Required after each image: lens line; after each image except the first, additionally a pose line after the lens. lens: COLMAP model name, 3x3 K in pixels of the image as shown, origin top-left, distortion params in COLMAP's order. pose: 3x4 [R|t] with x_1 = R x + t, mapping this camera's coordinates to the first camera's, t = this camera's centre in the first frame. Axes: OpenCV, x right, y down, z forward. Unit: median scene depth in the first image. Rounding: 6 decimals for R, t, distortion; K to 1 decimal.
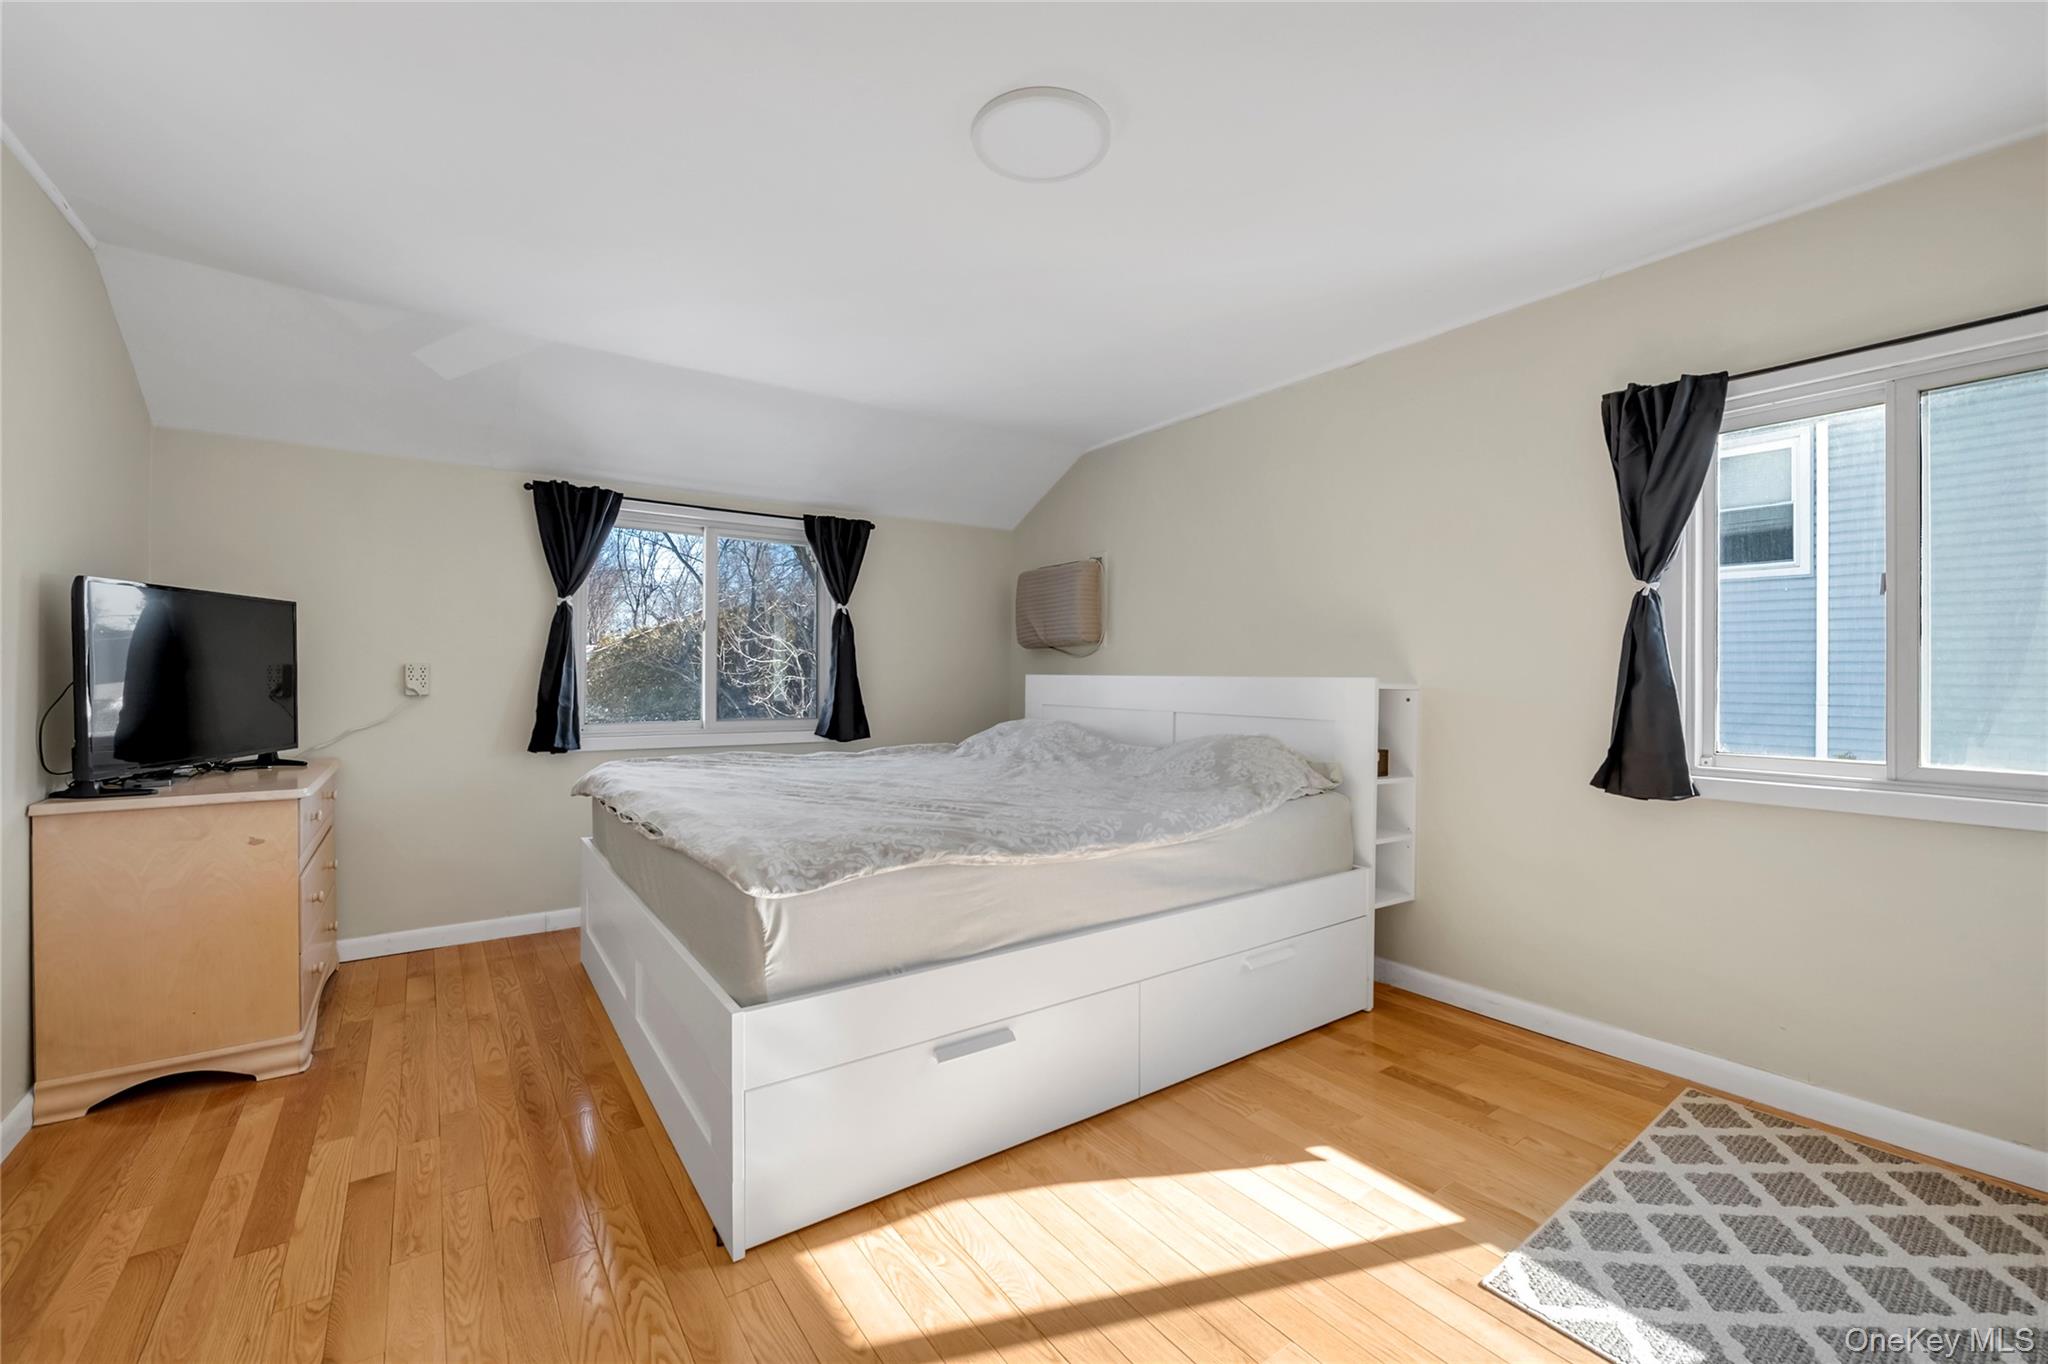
lens RADIAL K [[850.6, 0, 1007.3], [0, 850.6, 679.6], [0, 0, 1]] dist [-0.012170, -0.000584]
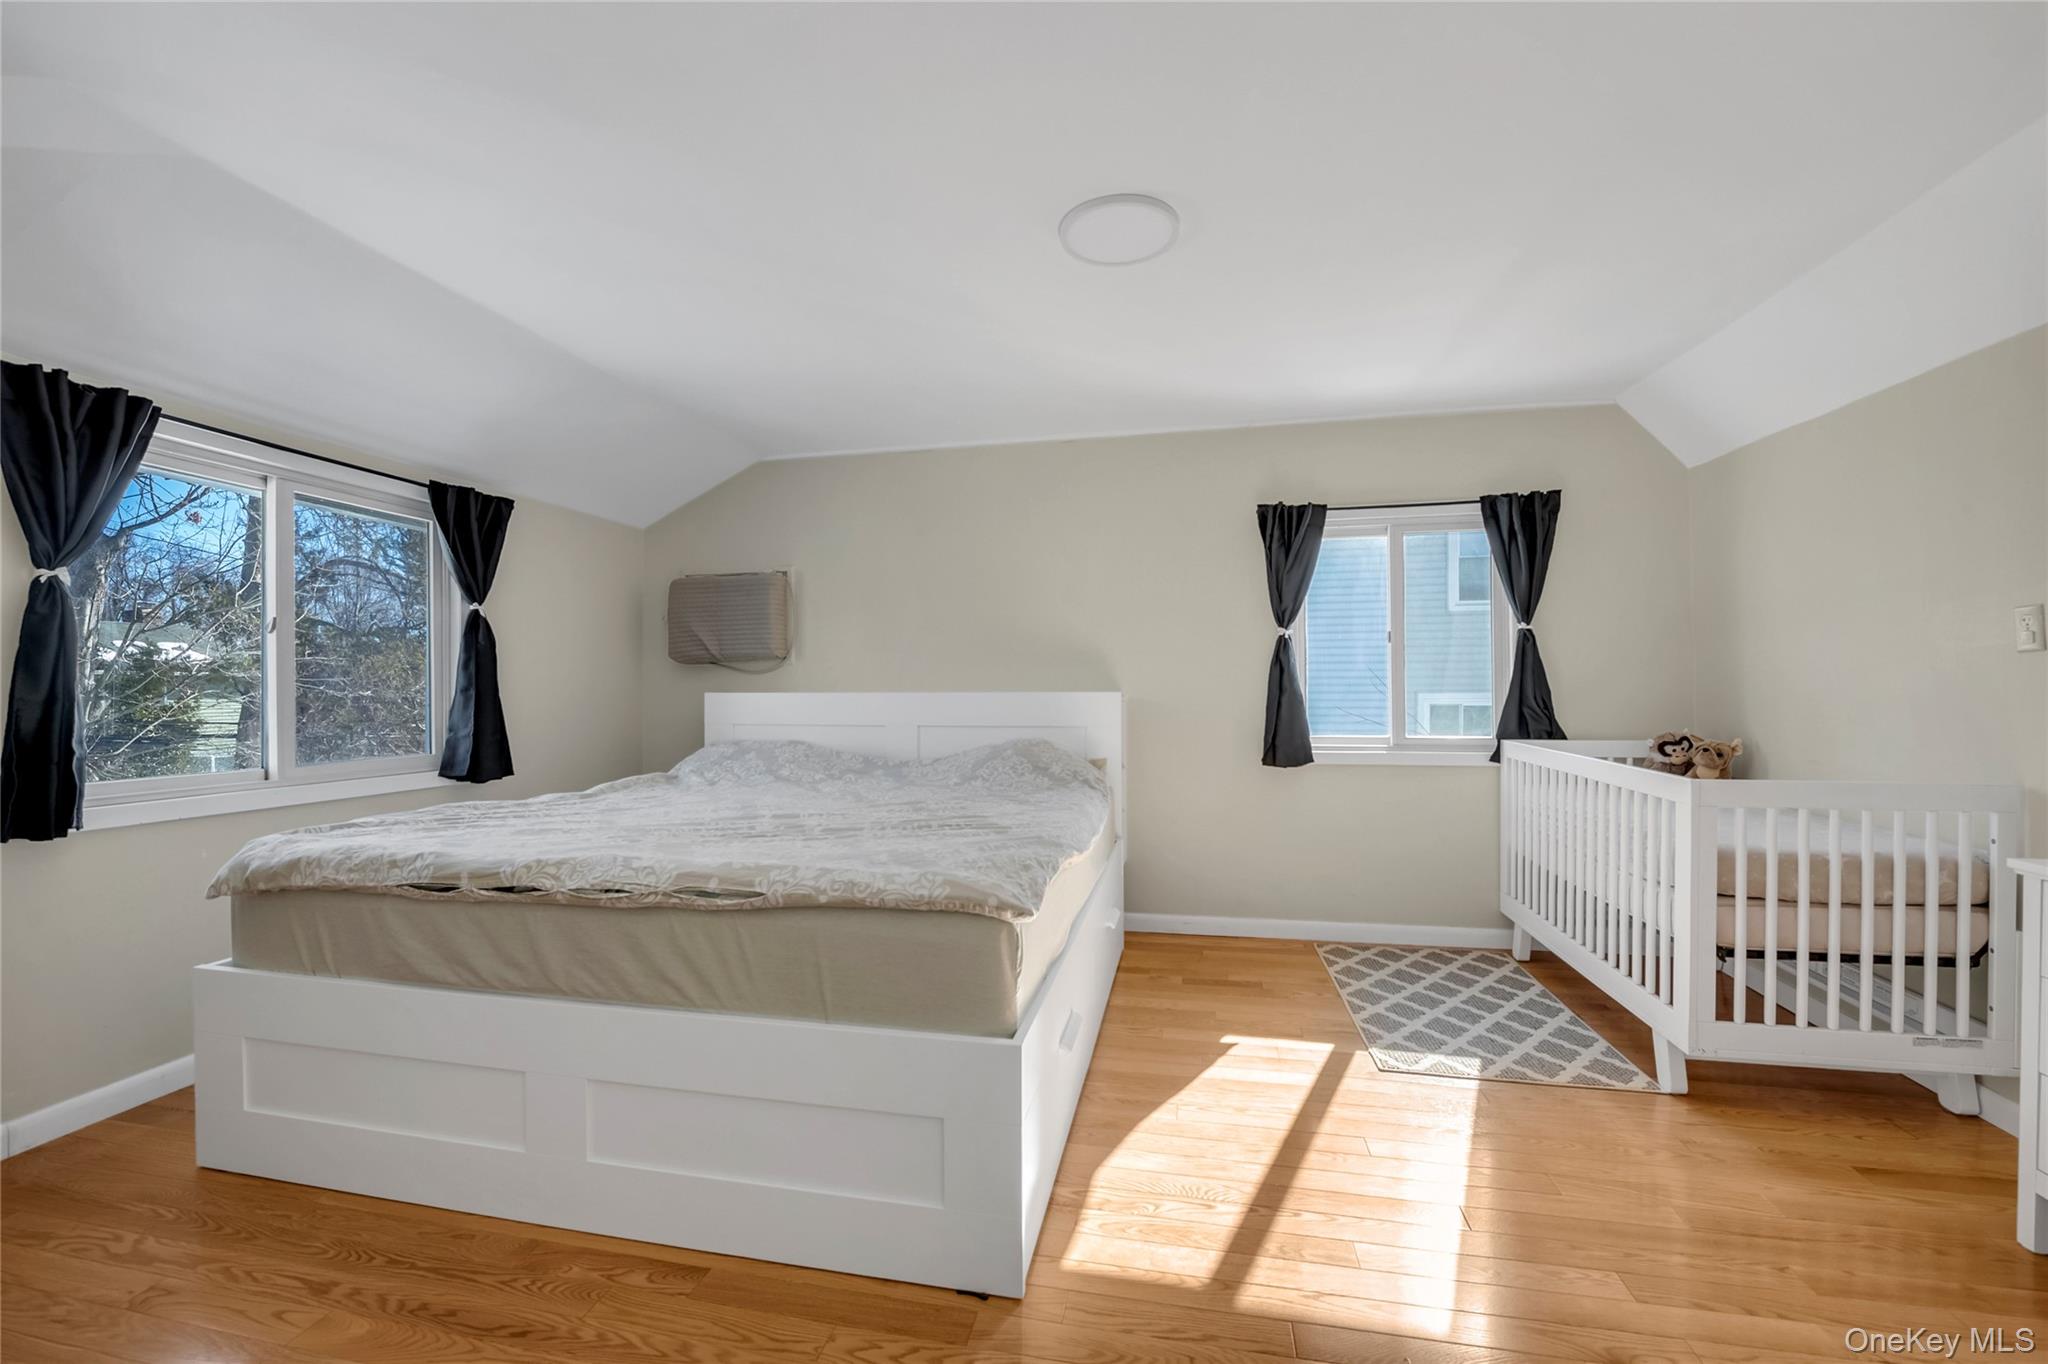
lens RADIAL K [[850.6, 0, 1016.1], [0, 850.6, 691.1], [0, 0, 1]] dist [-0.012170, -0.000584]
pose [[0.722428, -0.011209, 0.691355, -0.740172], [0.012180, 0.999920, 0.003485, -0.012626], [-0.691339, 0.005903, 0.722507, 0.220079]]
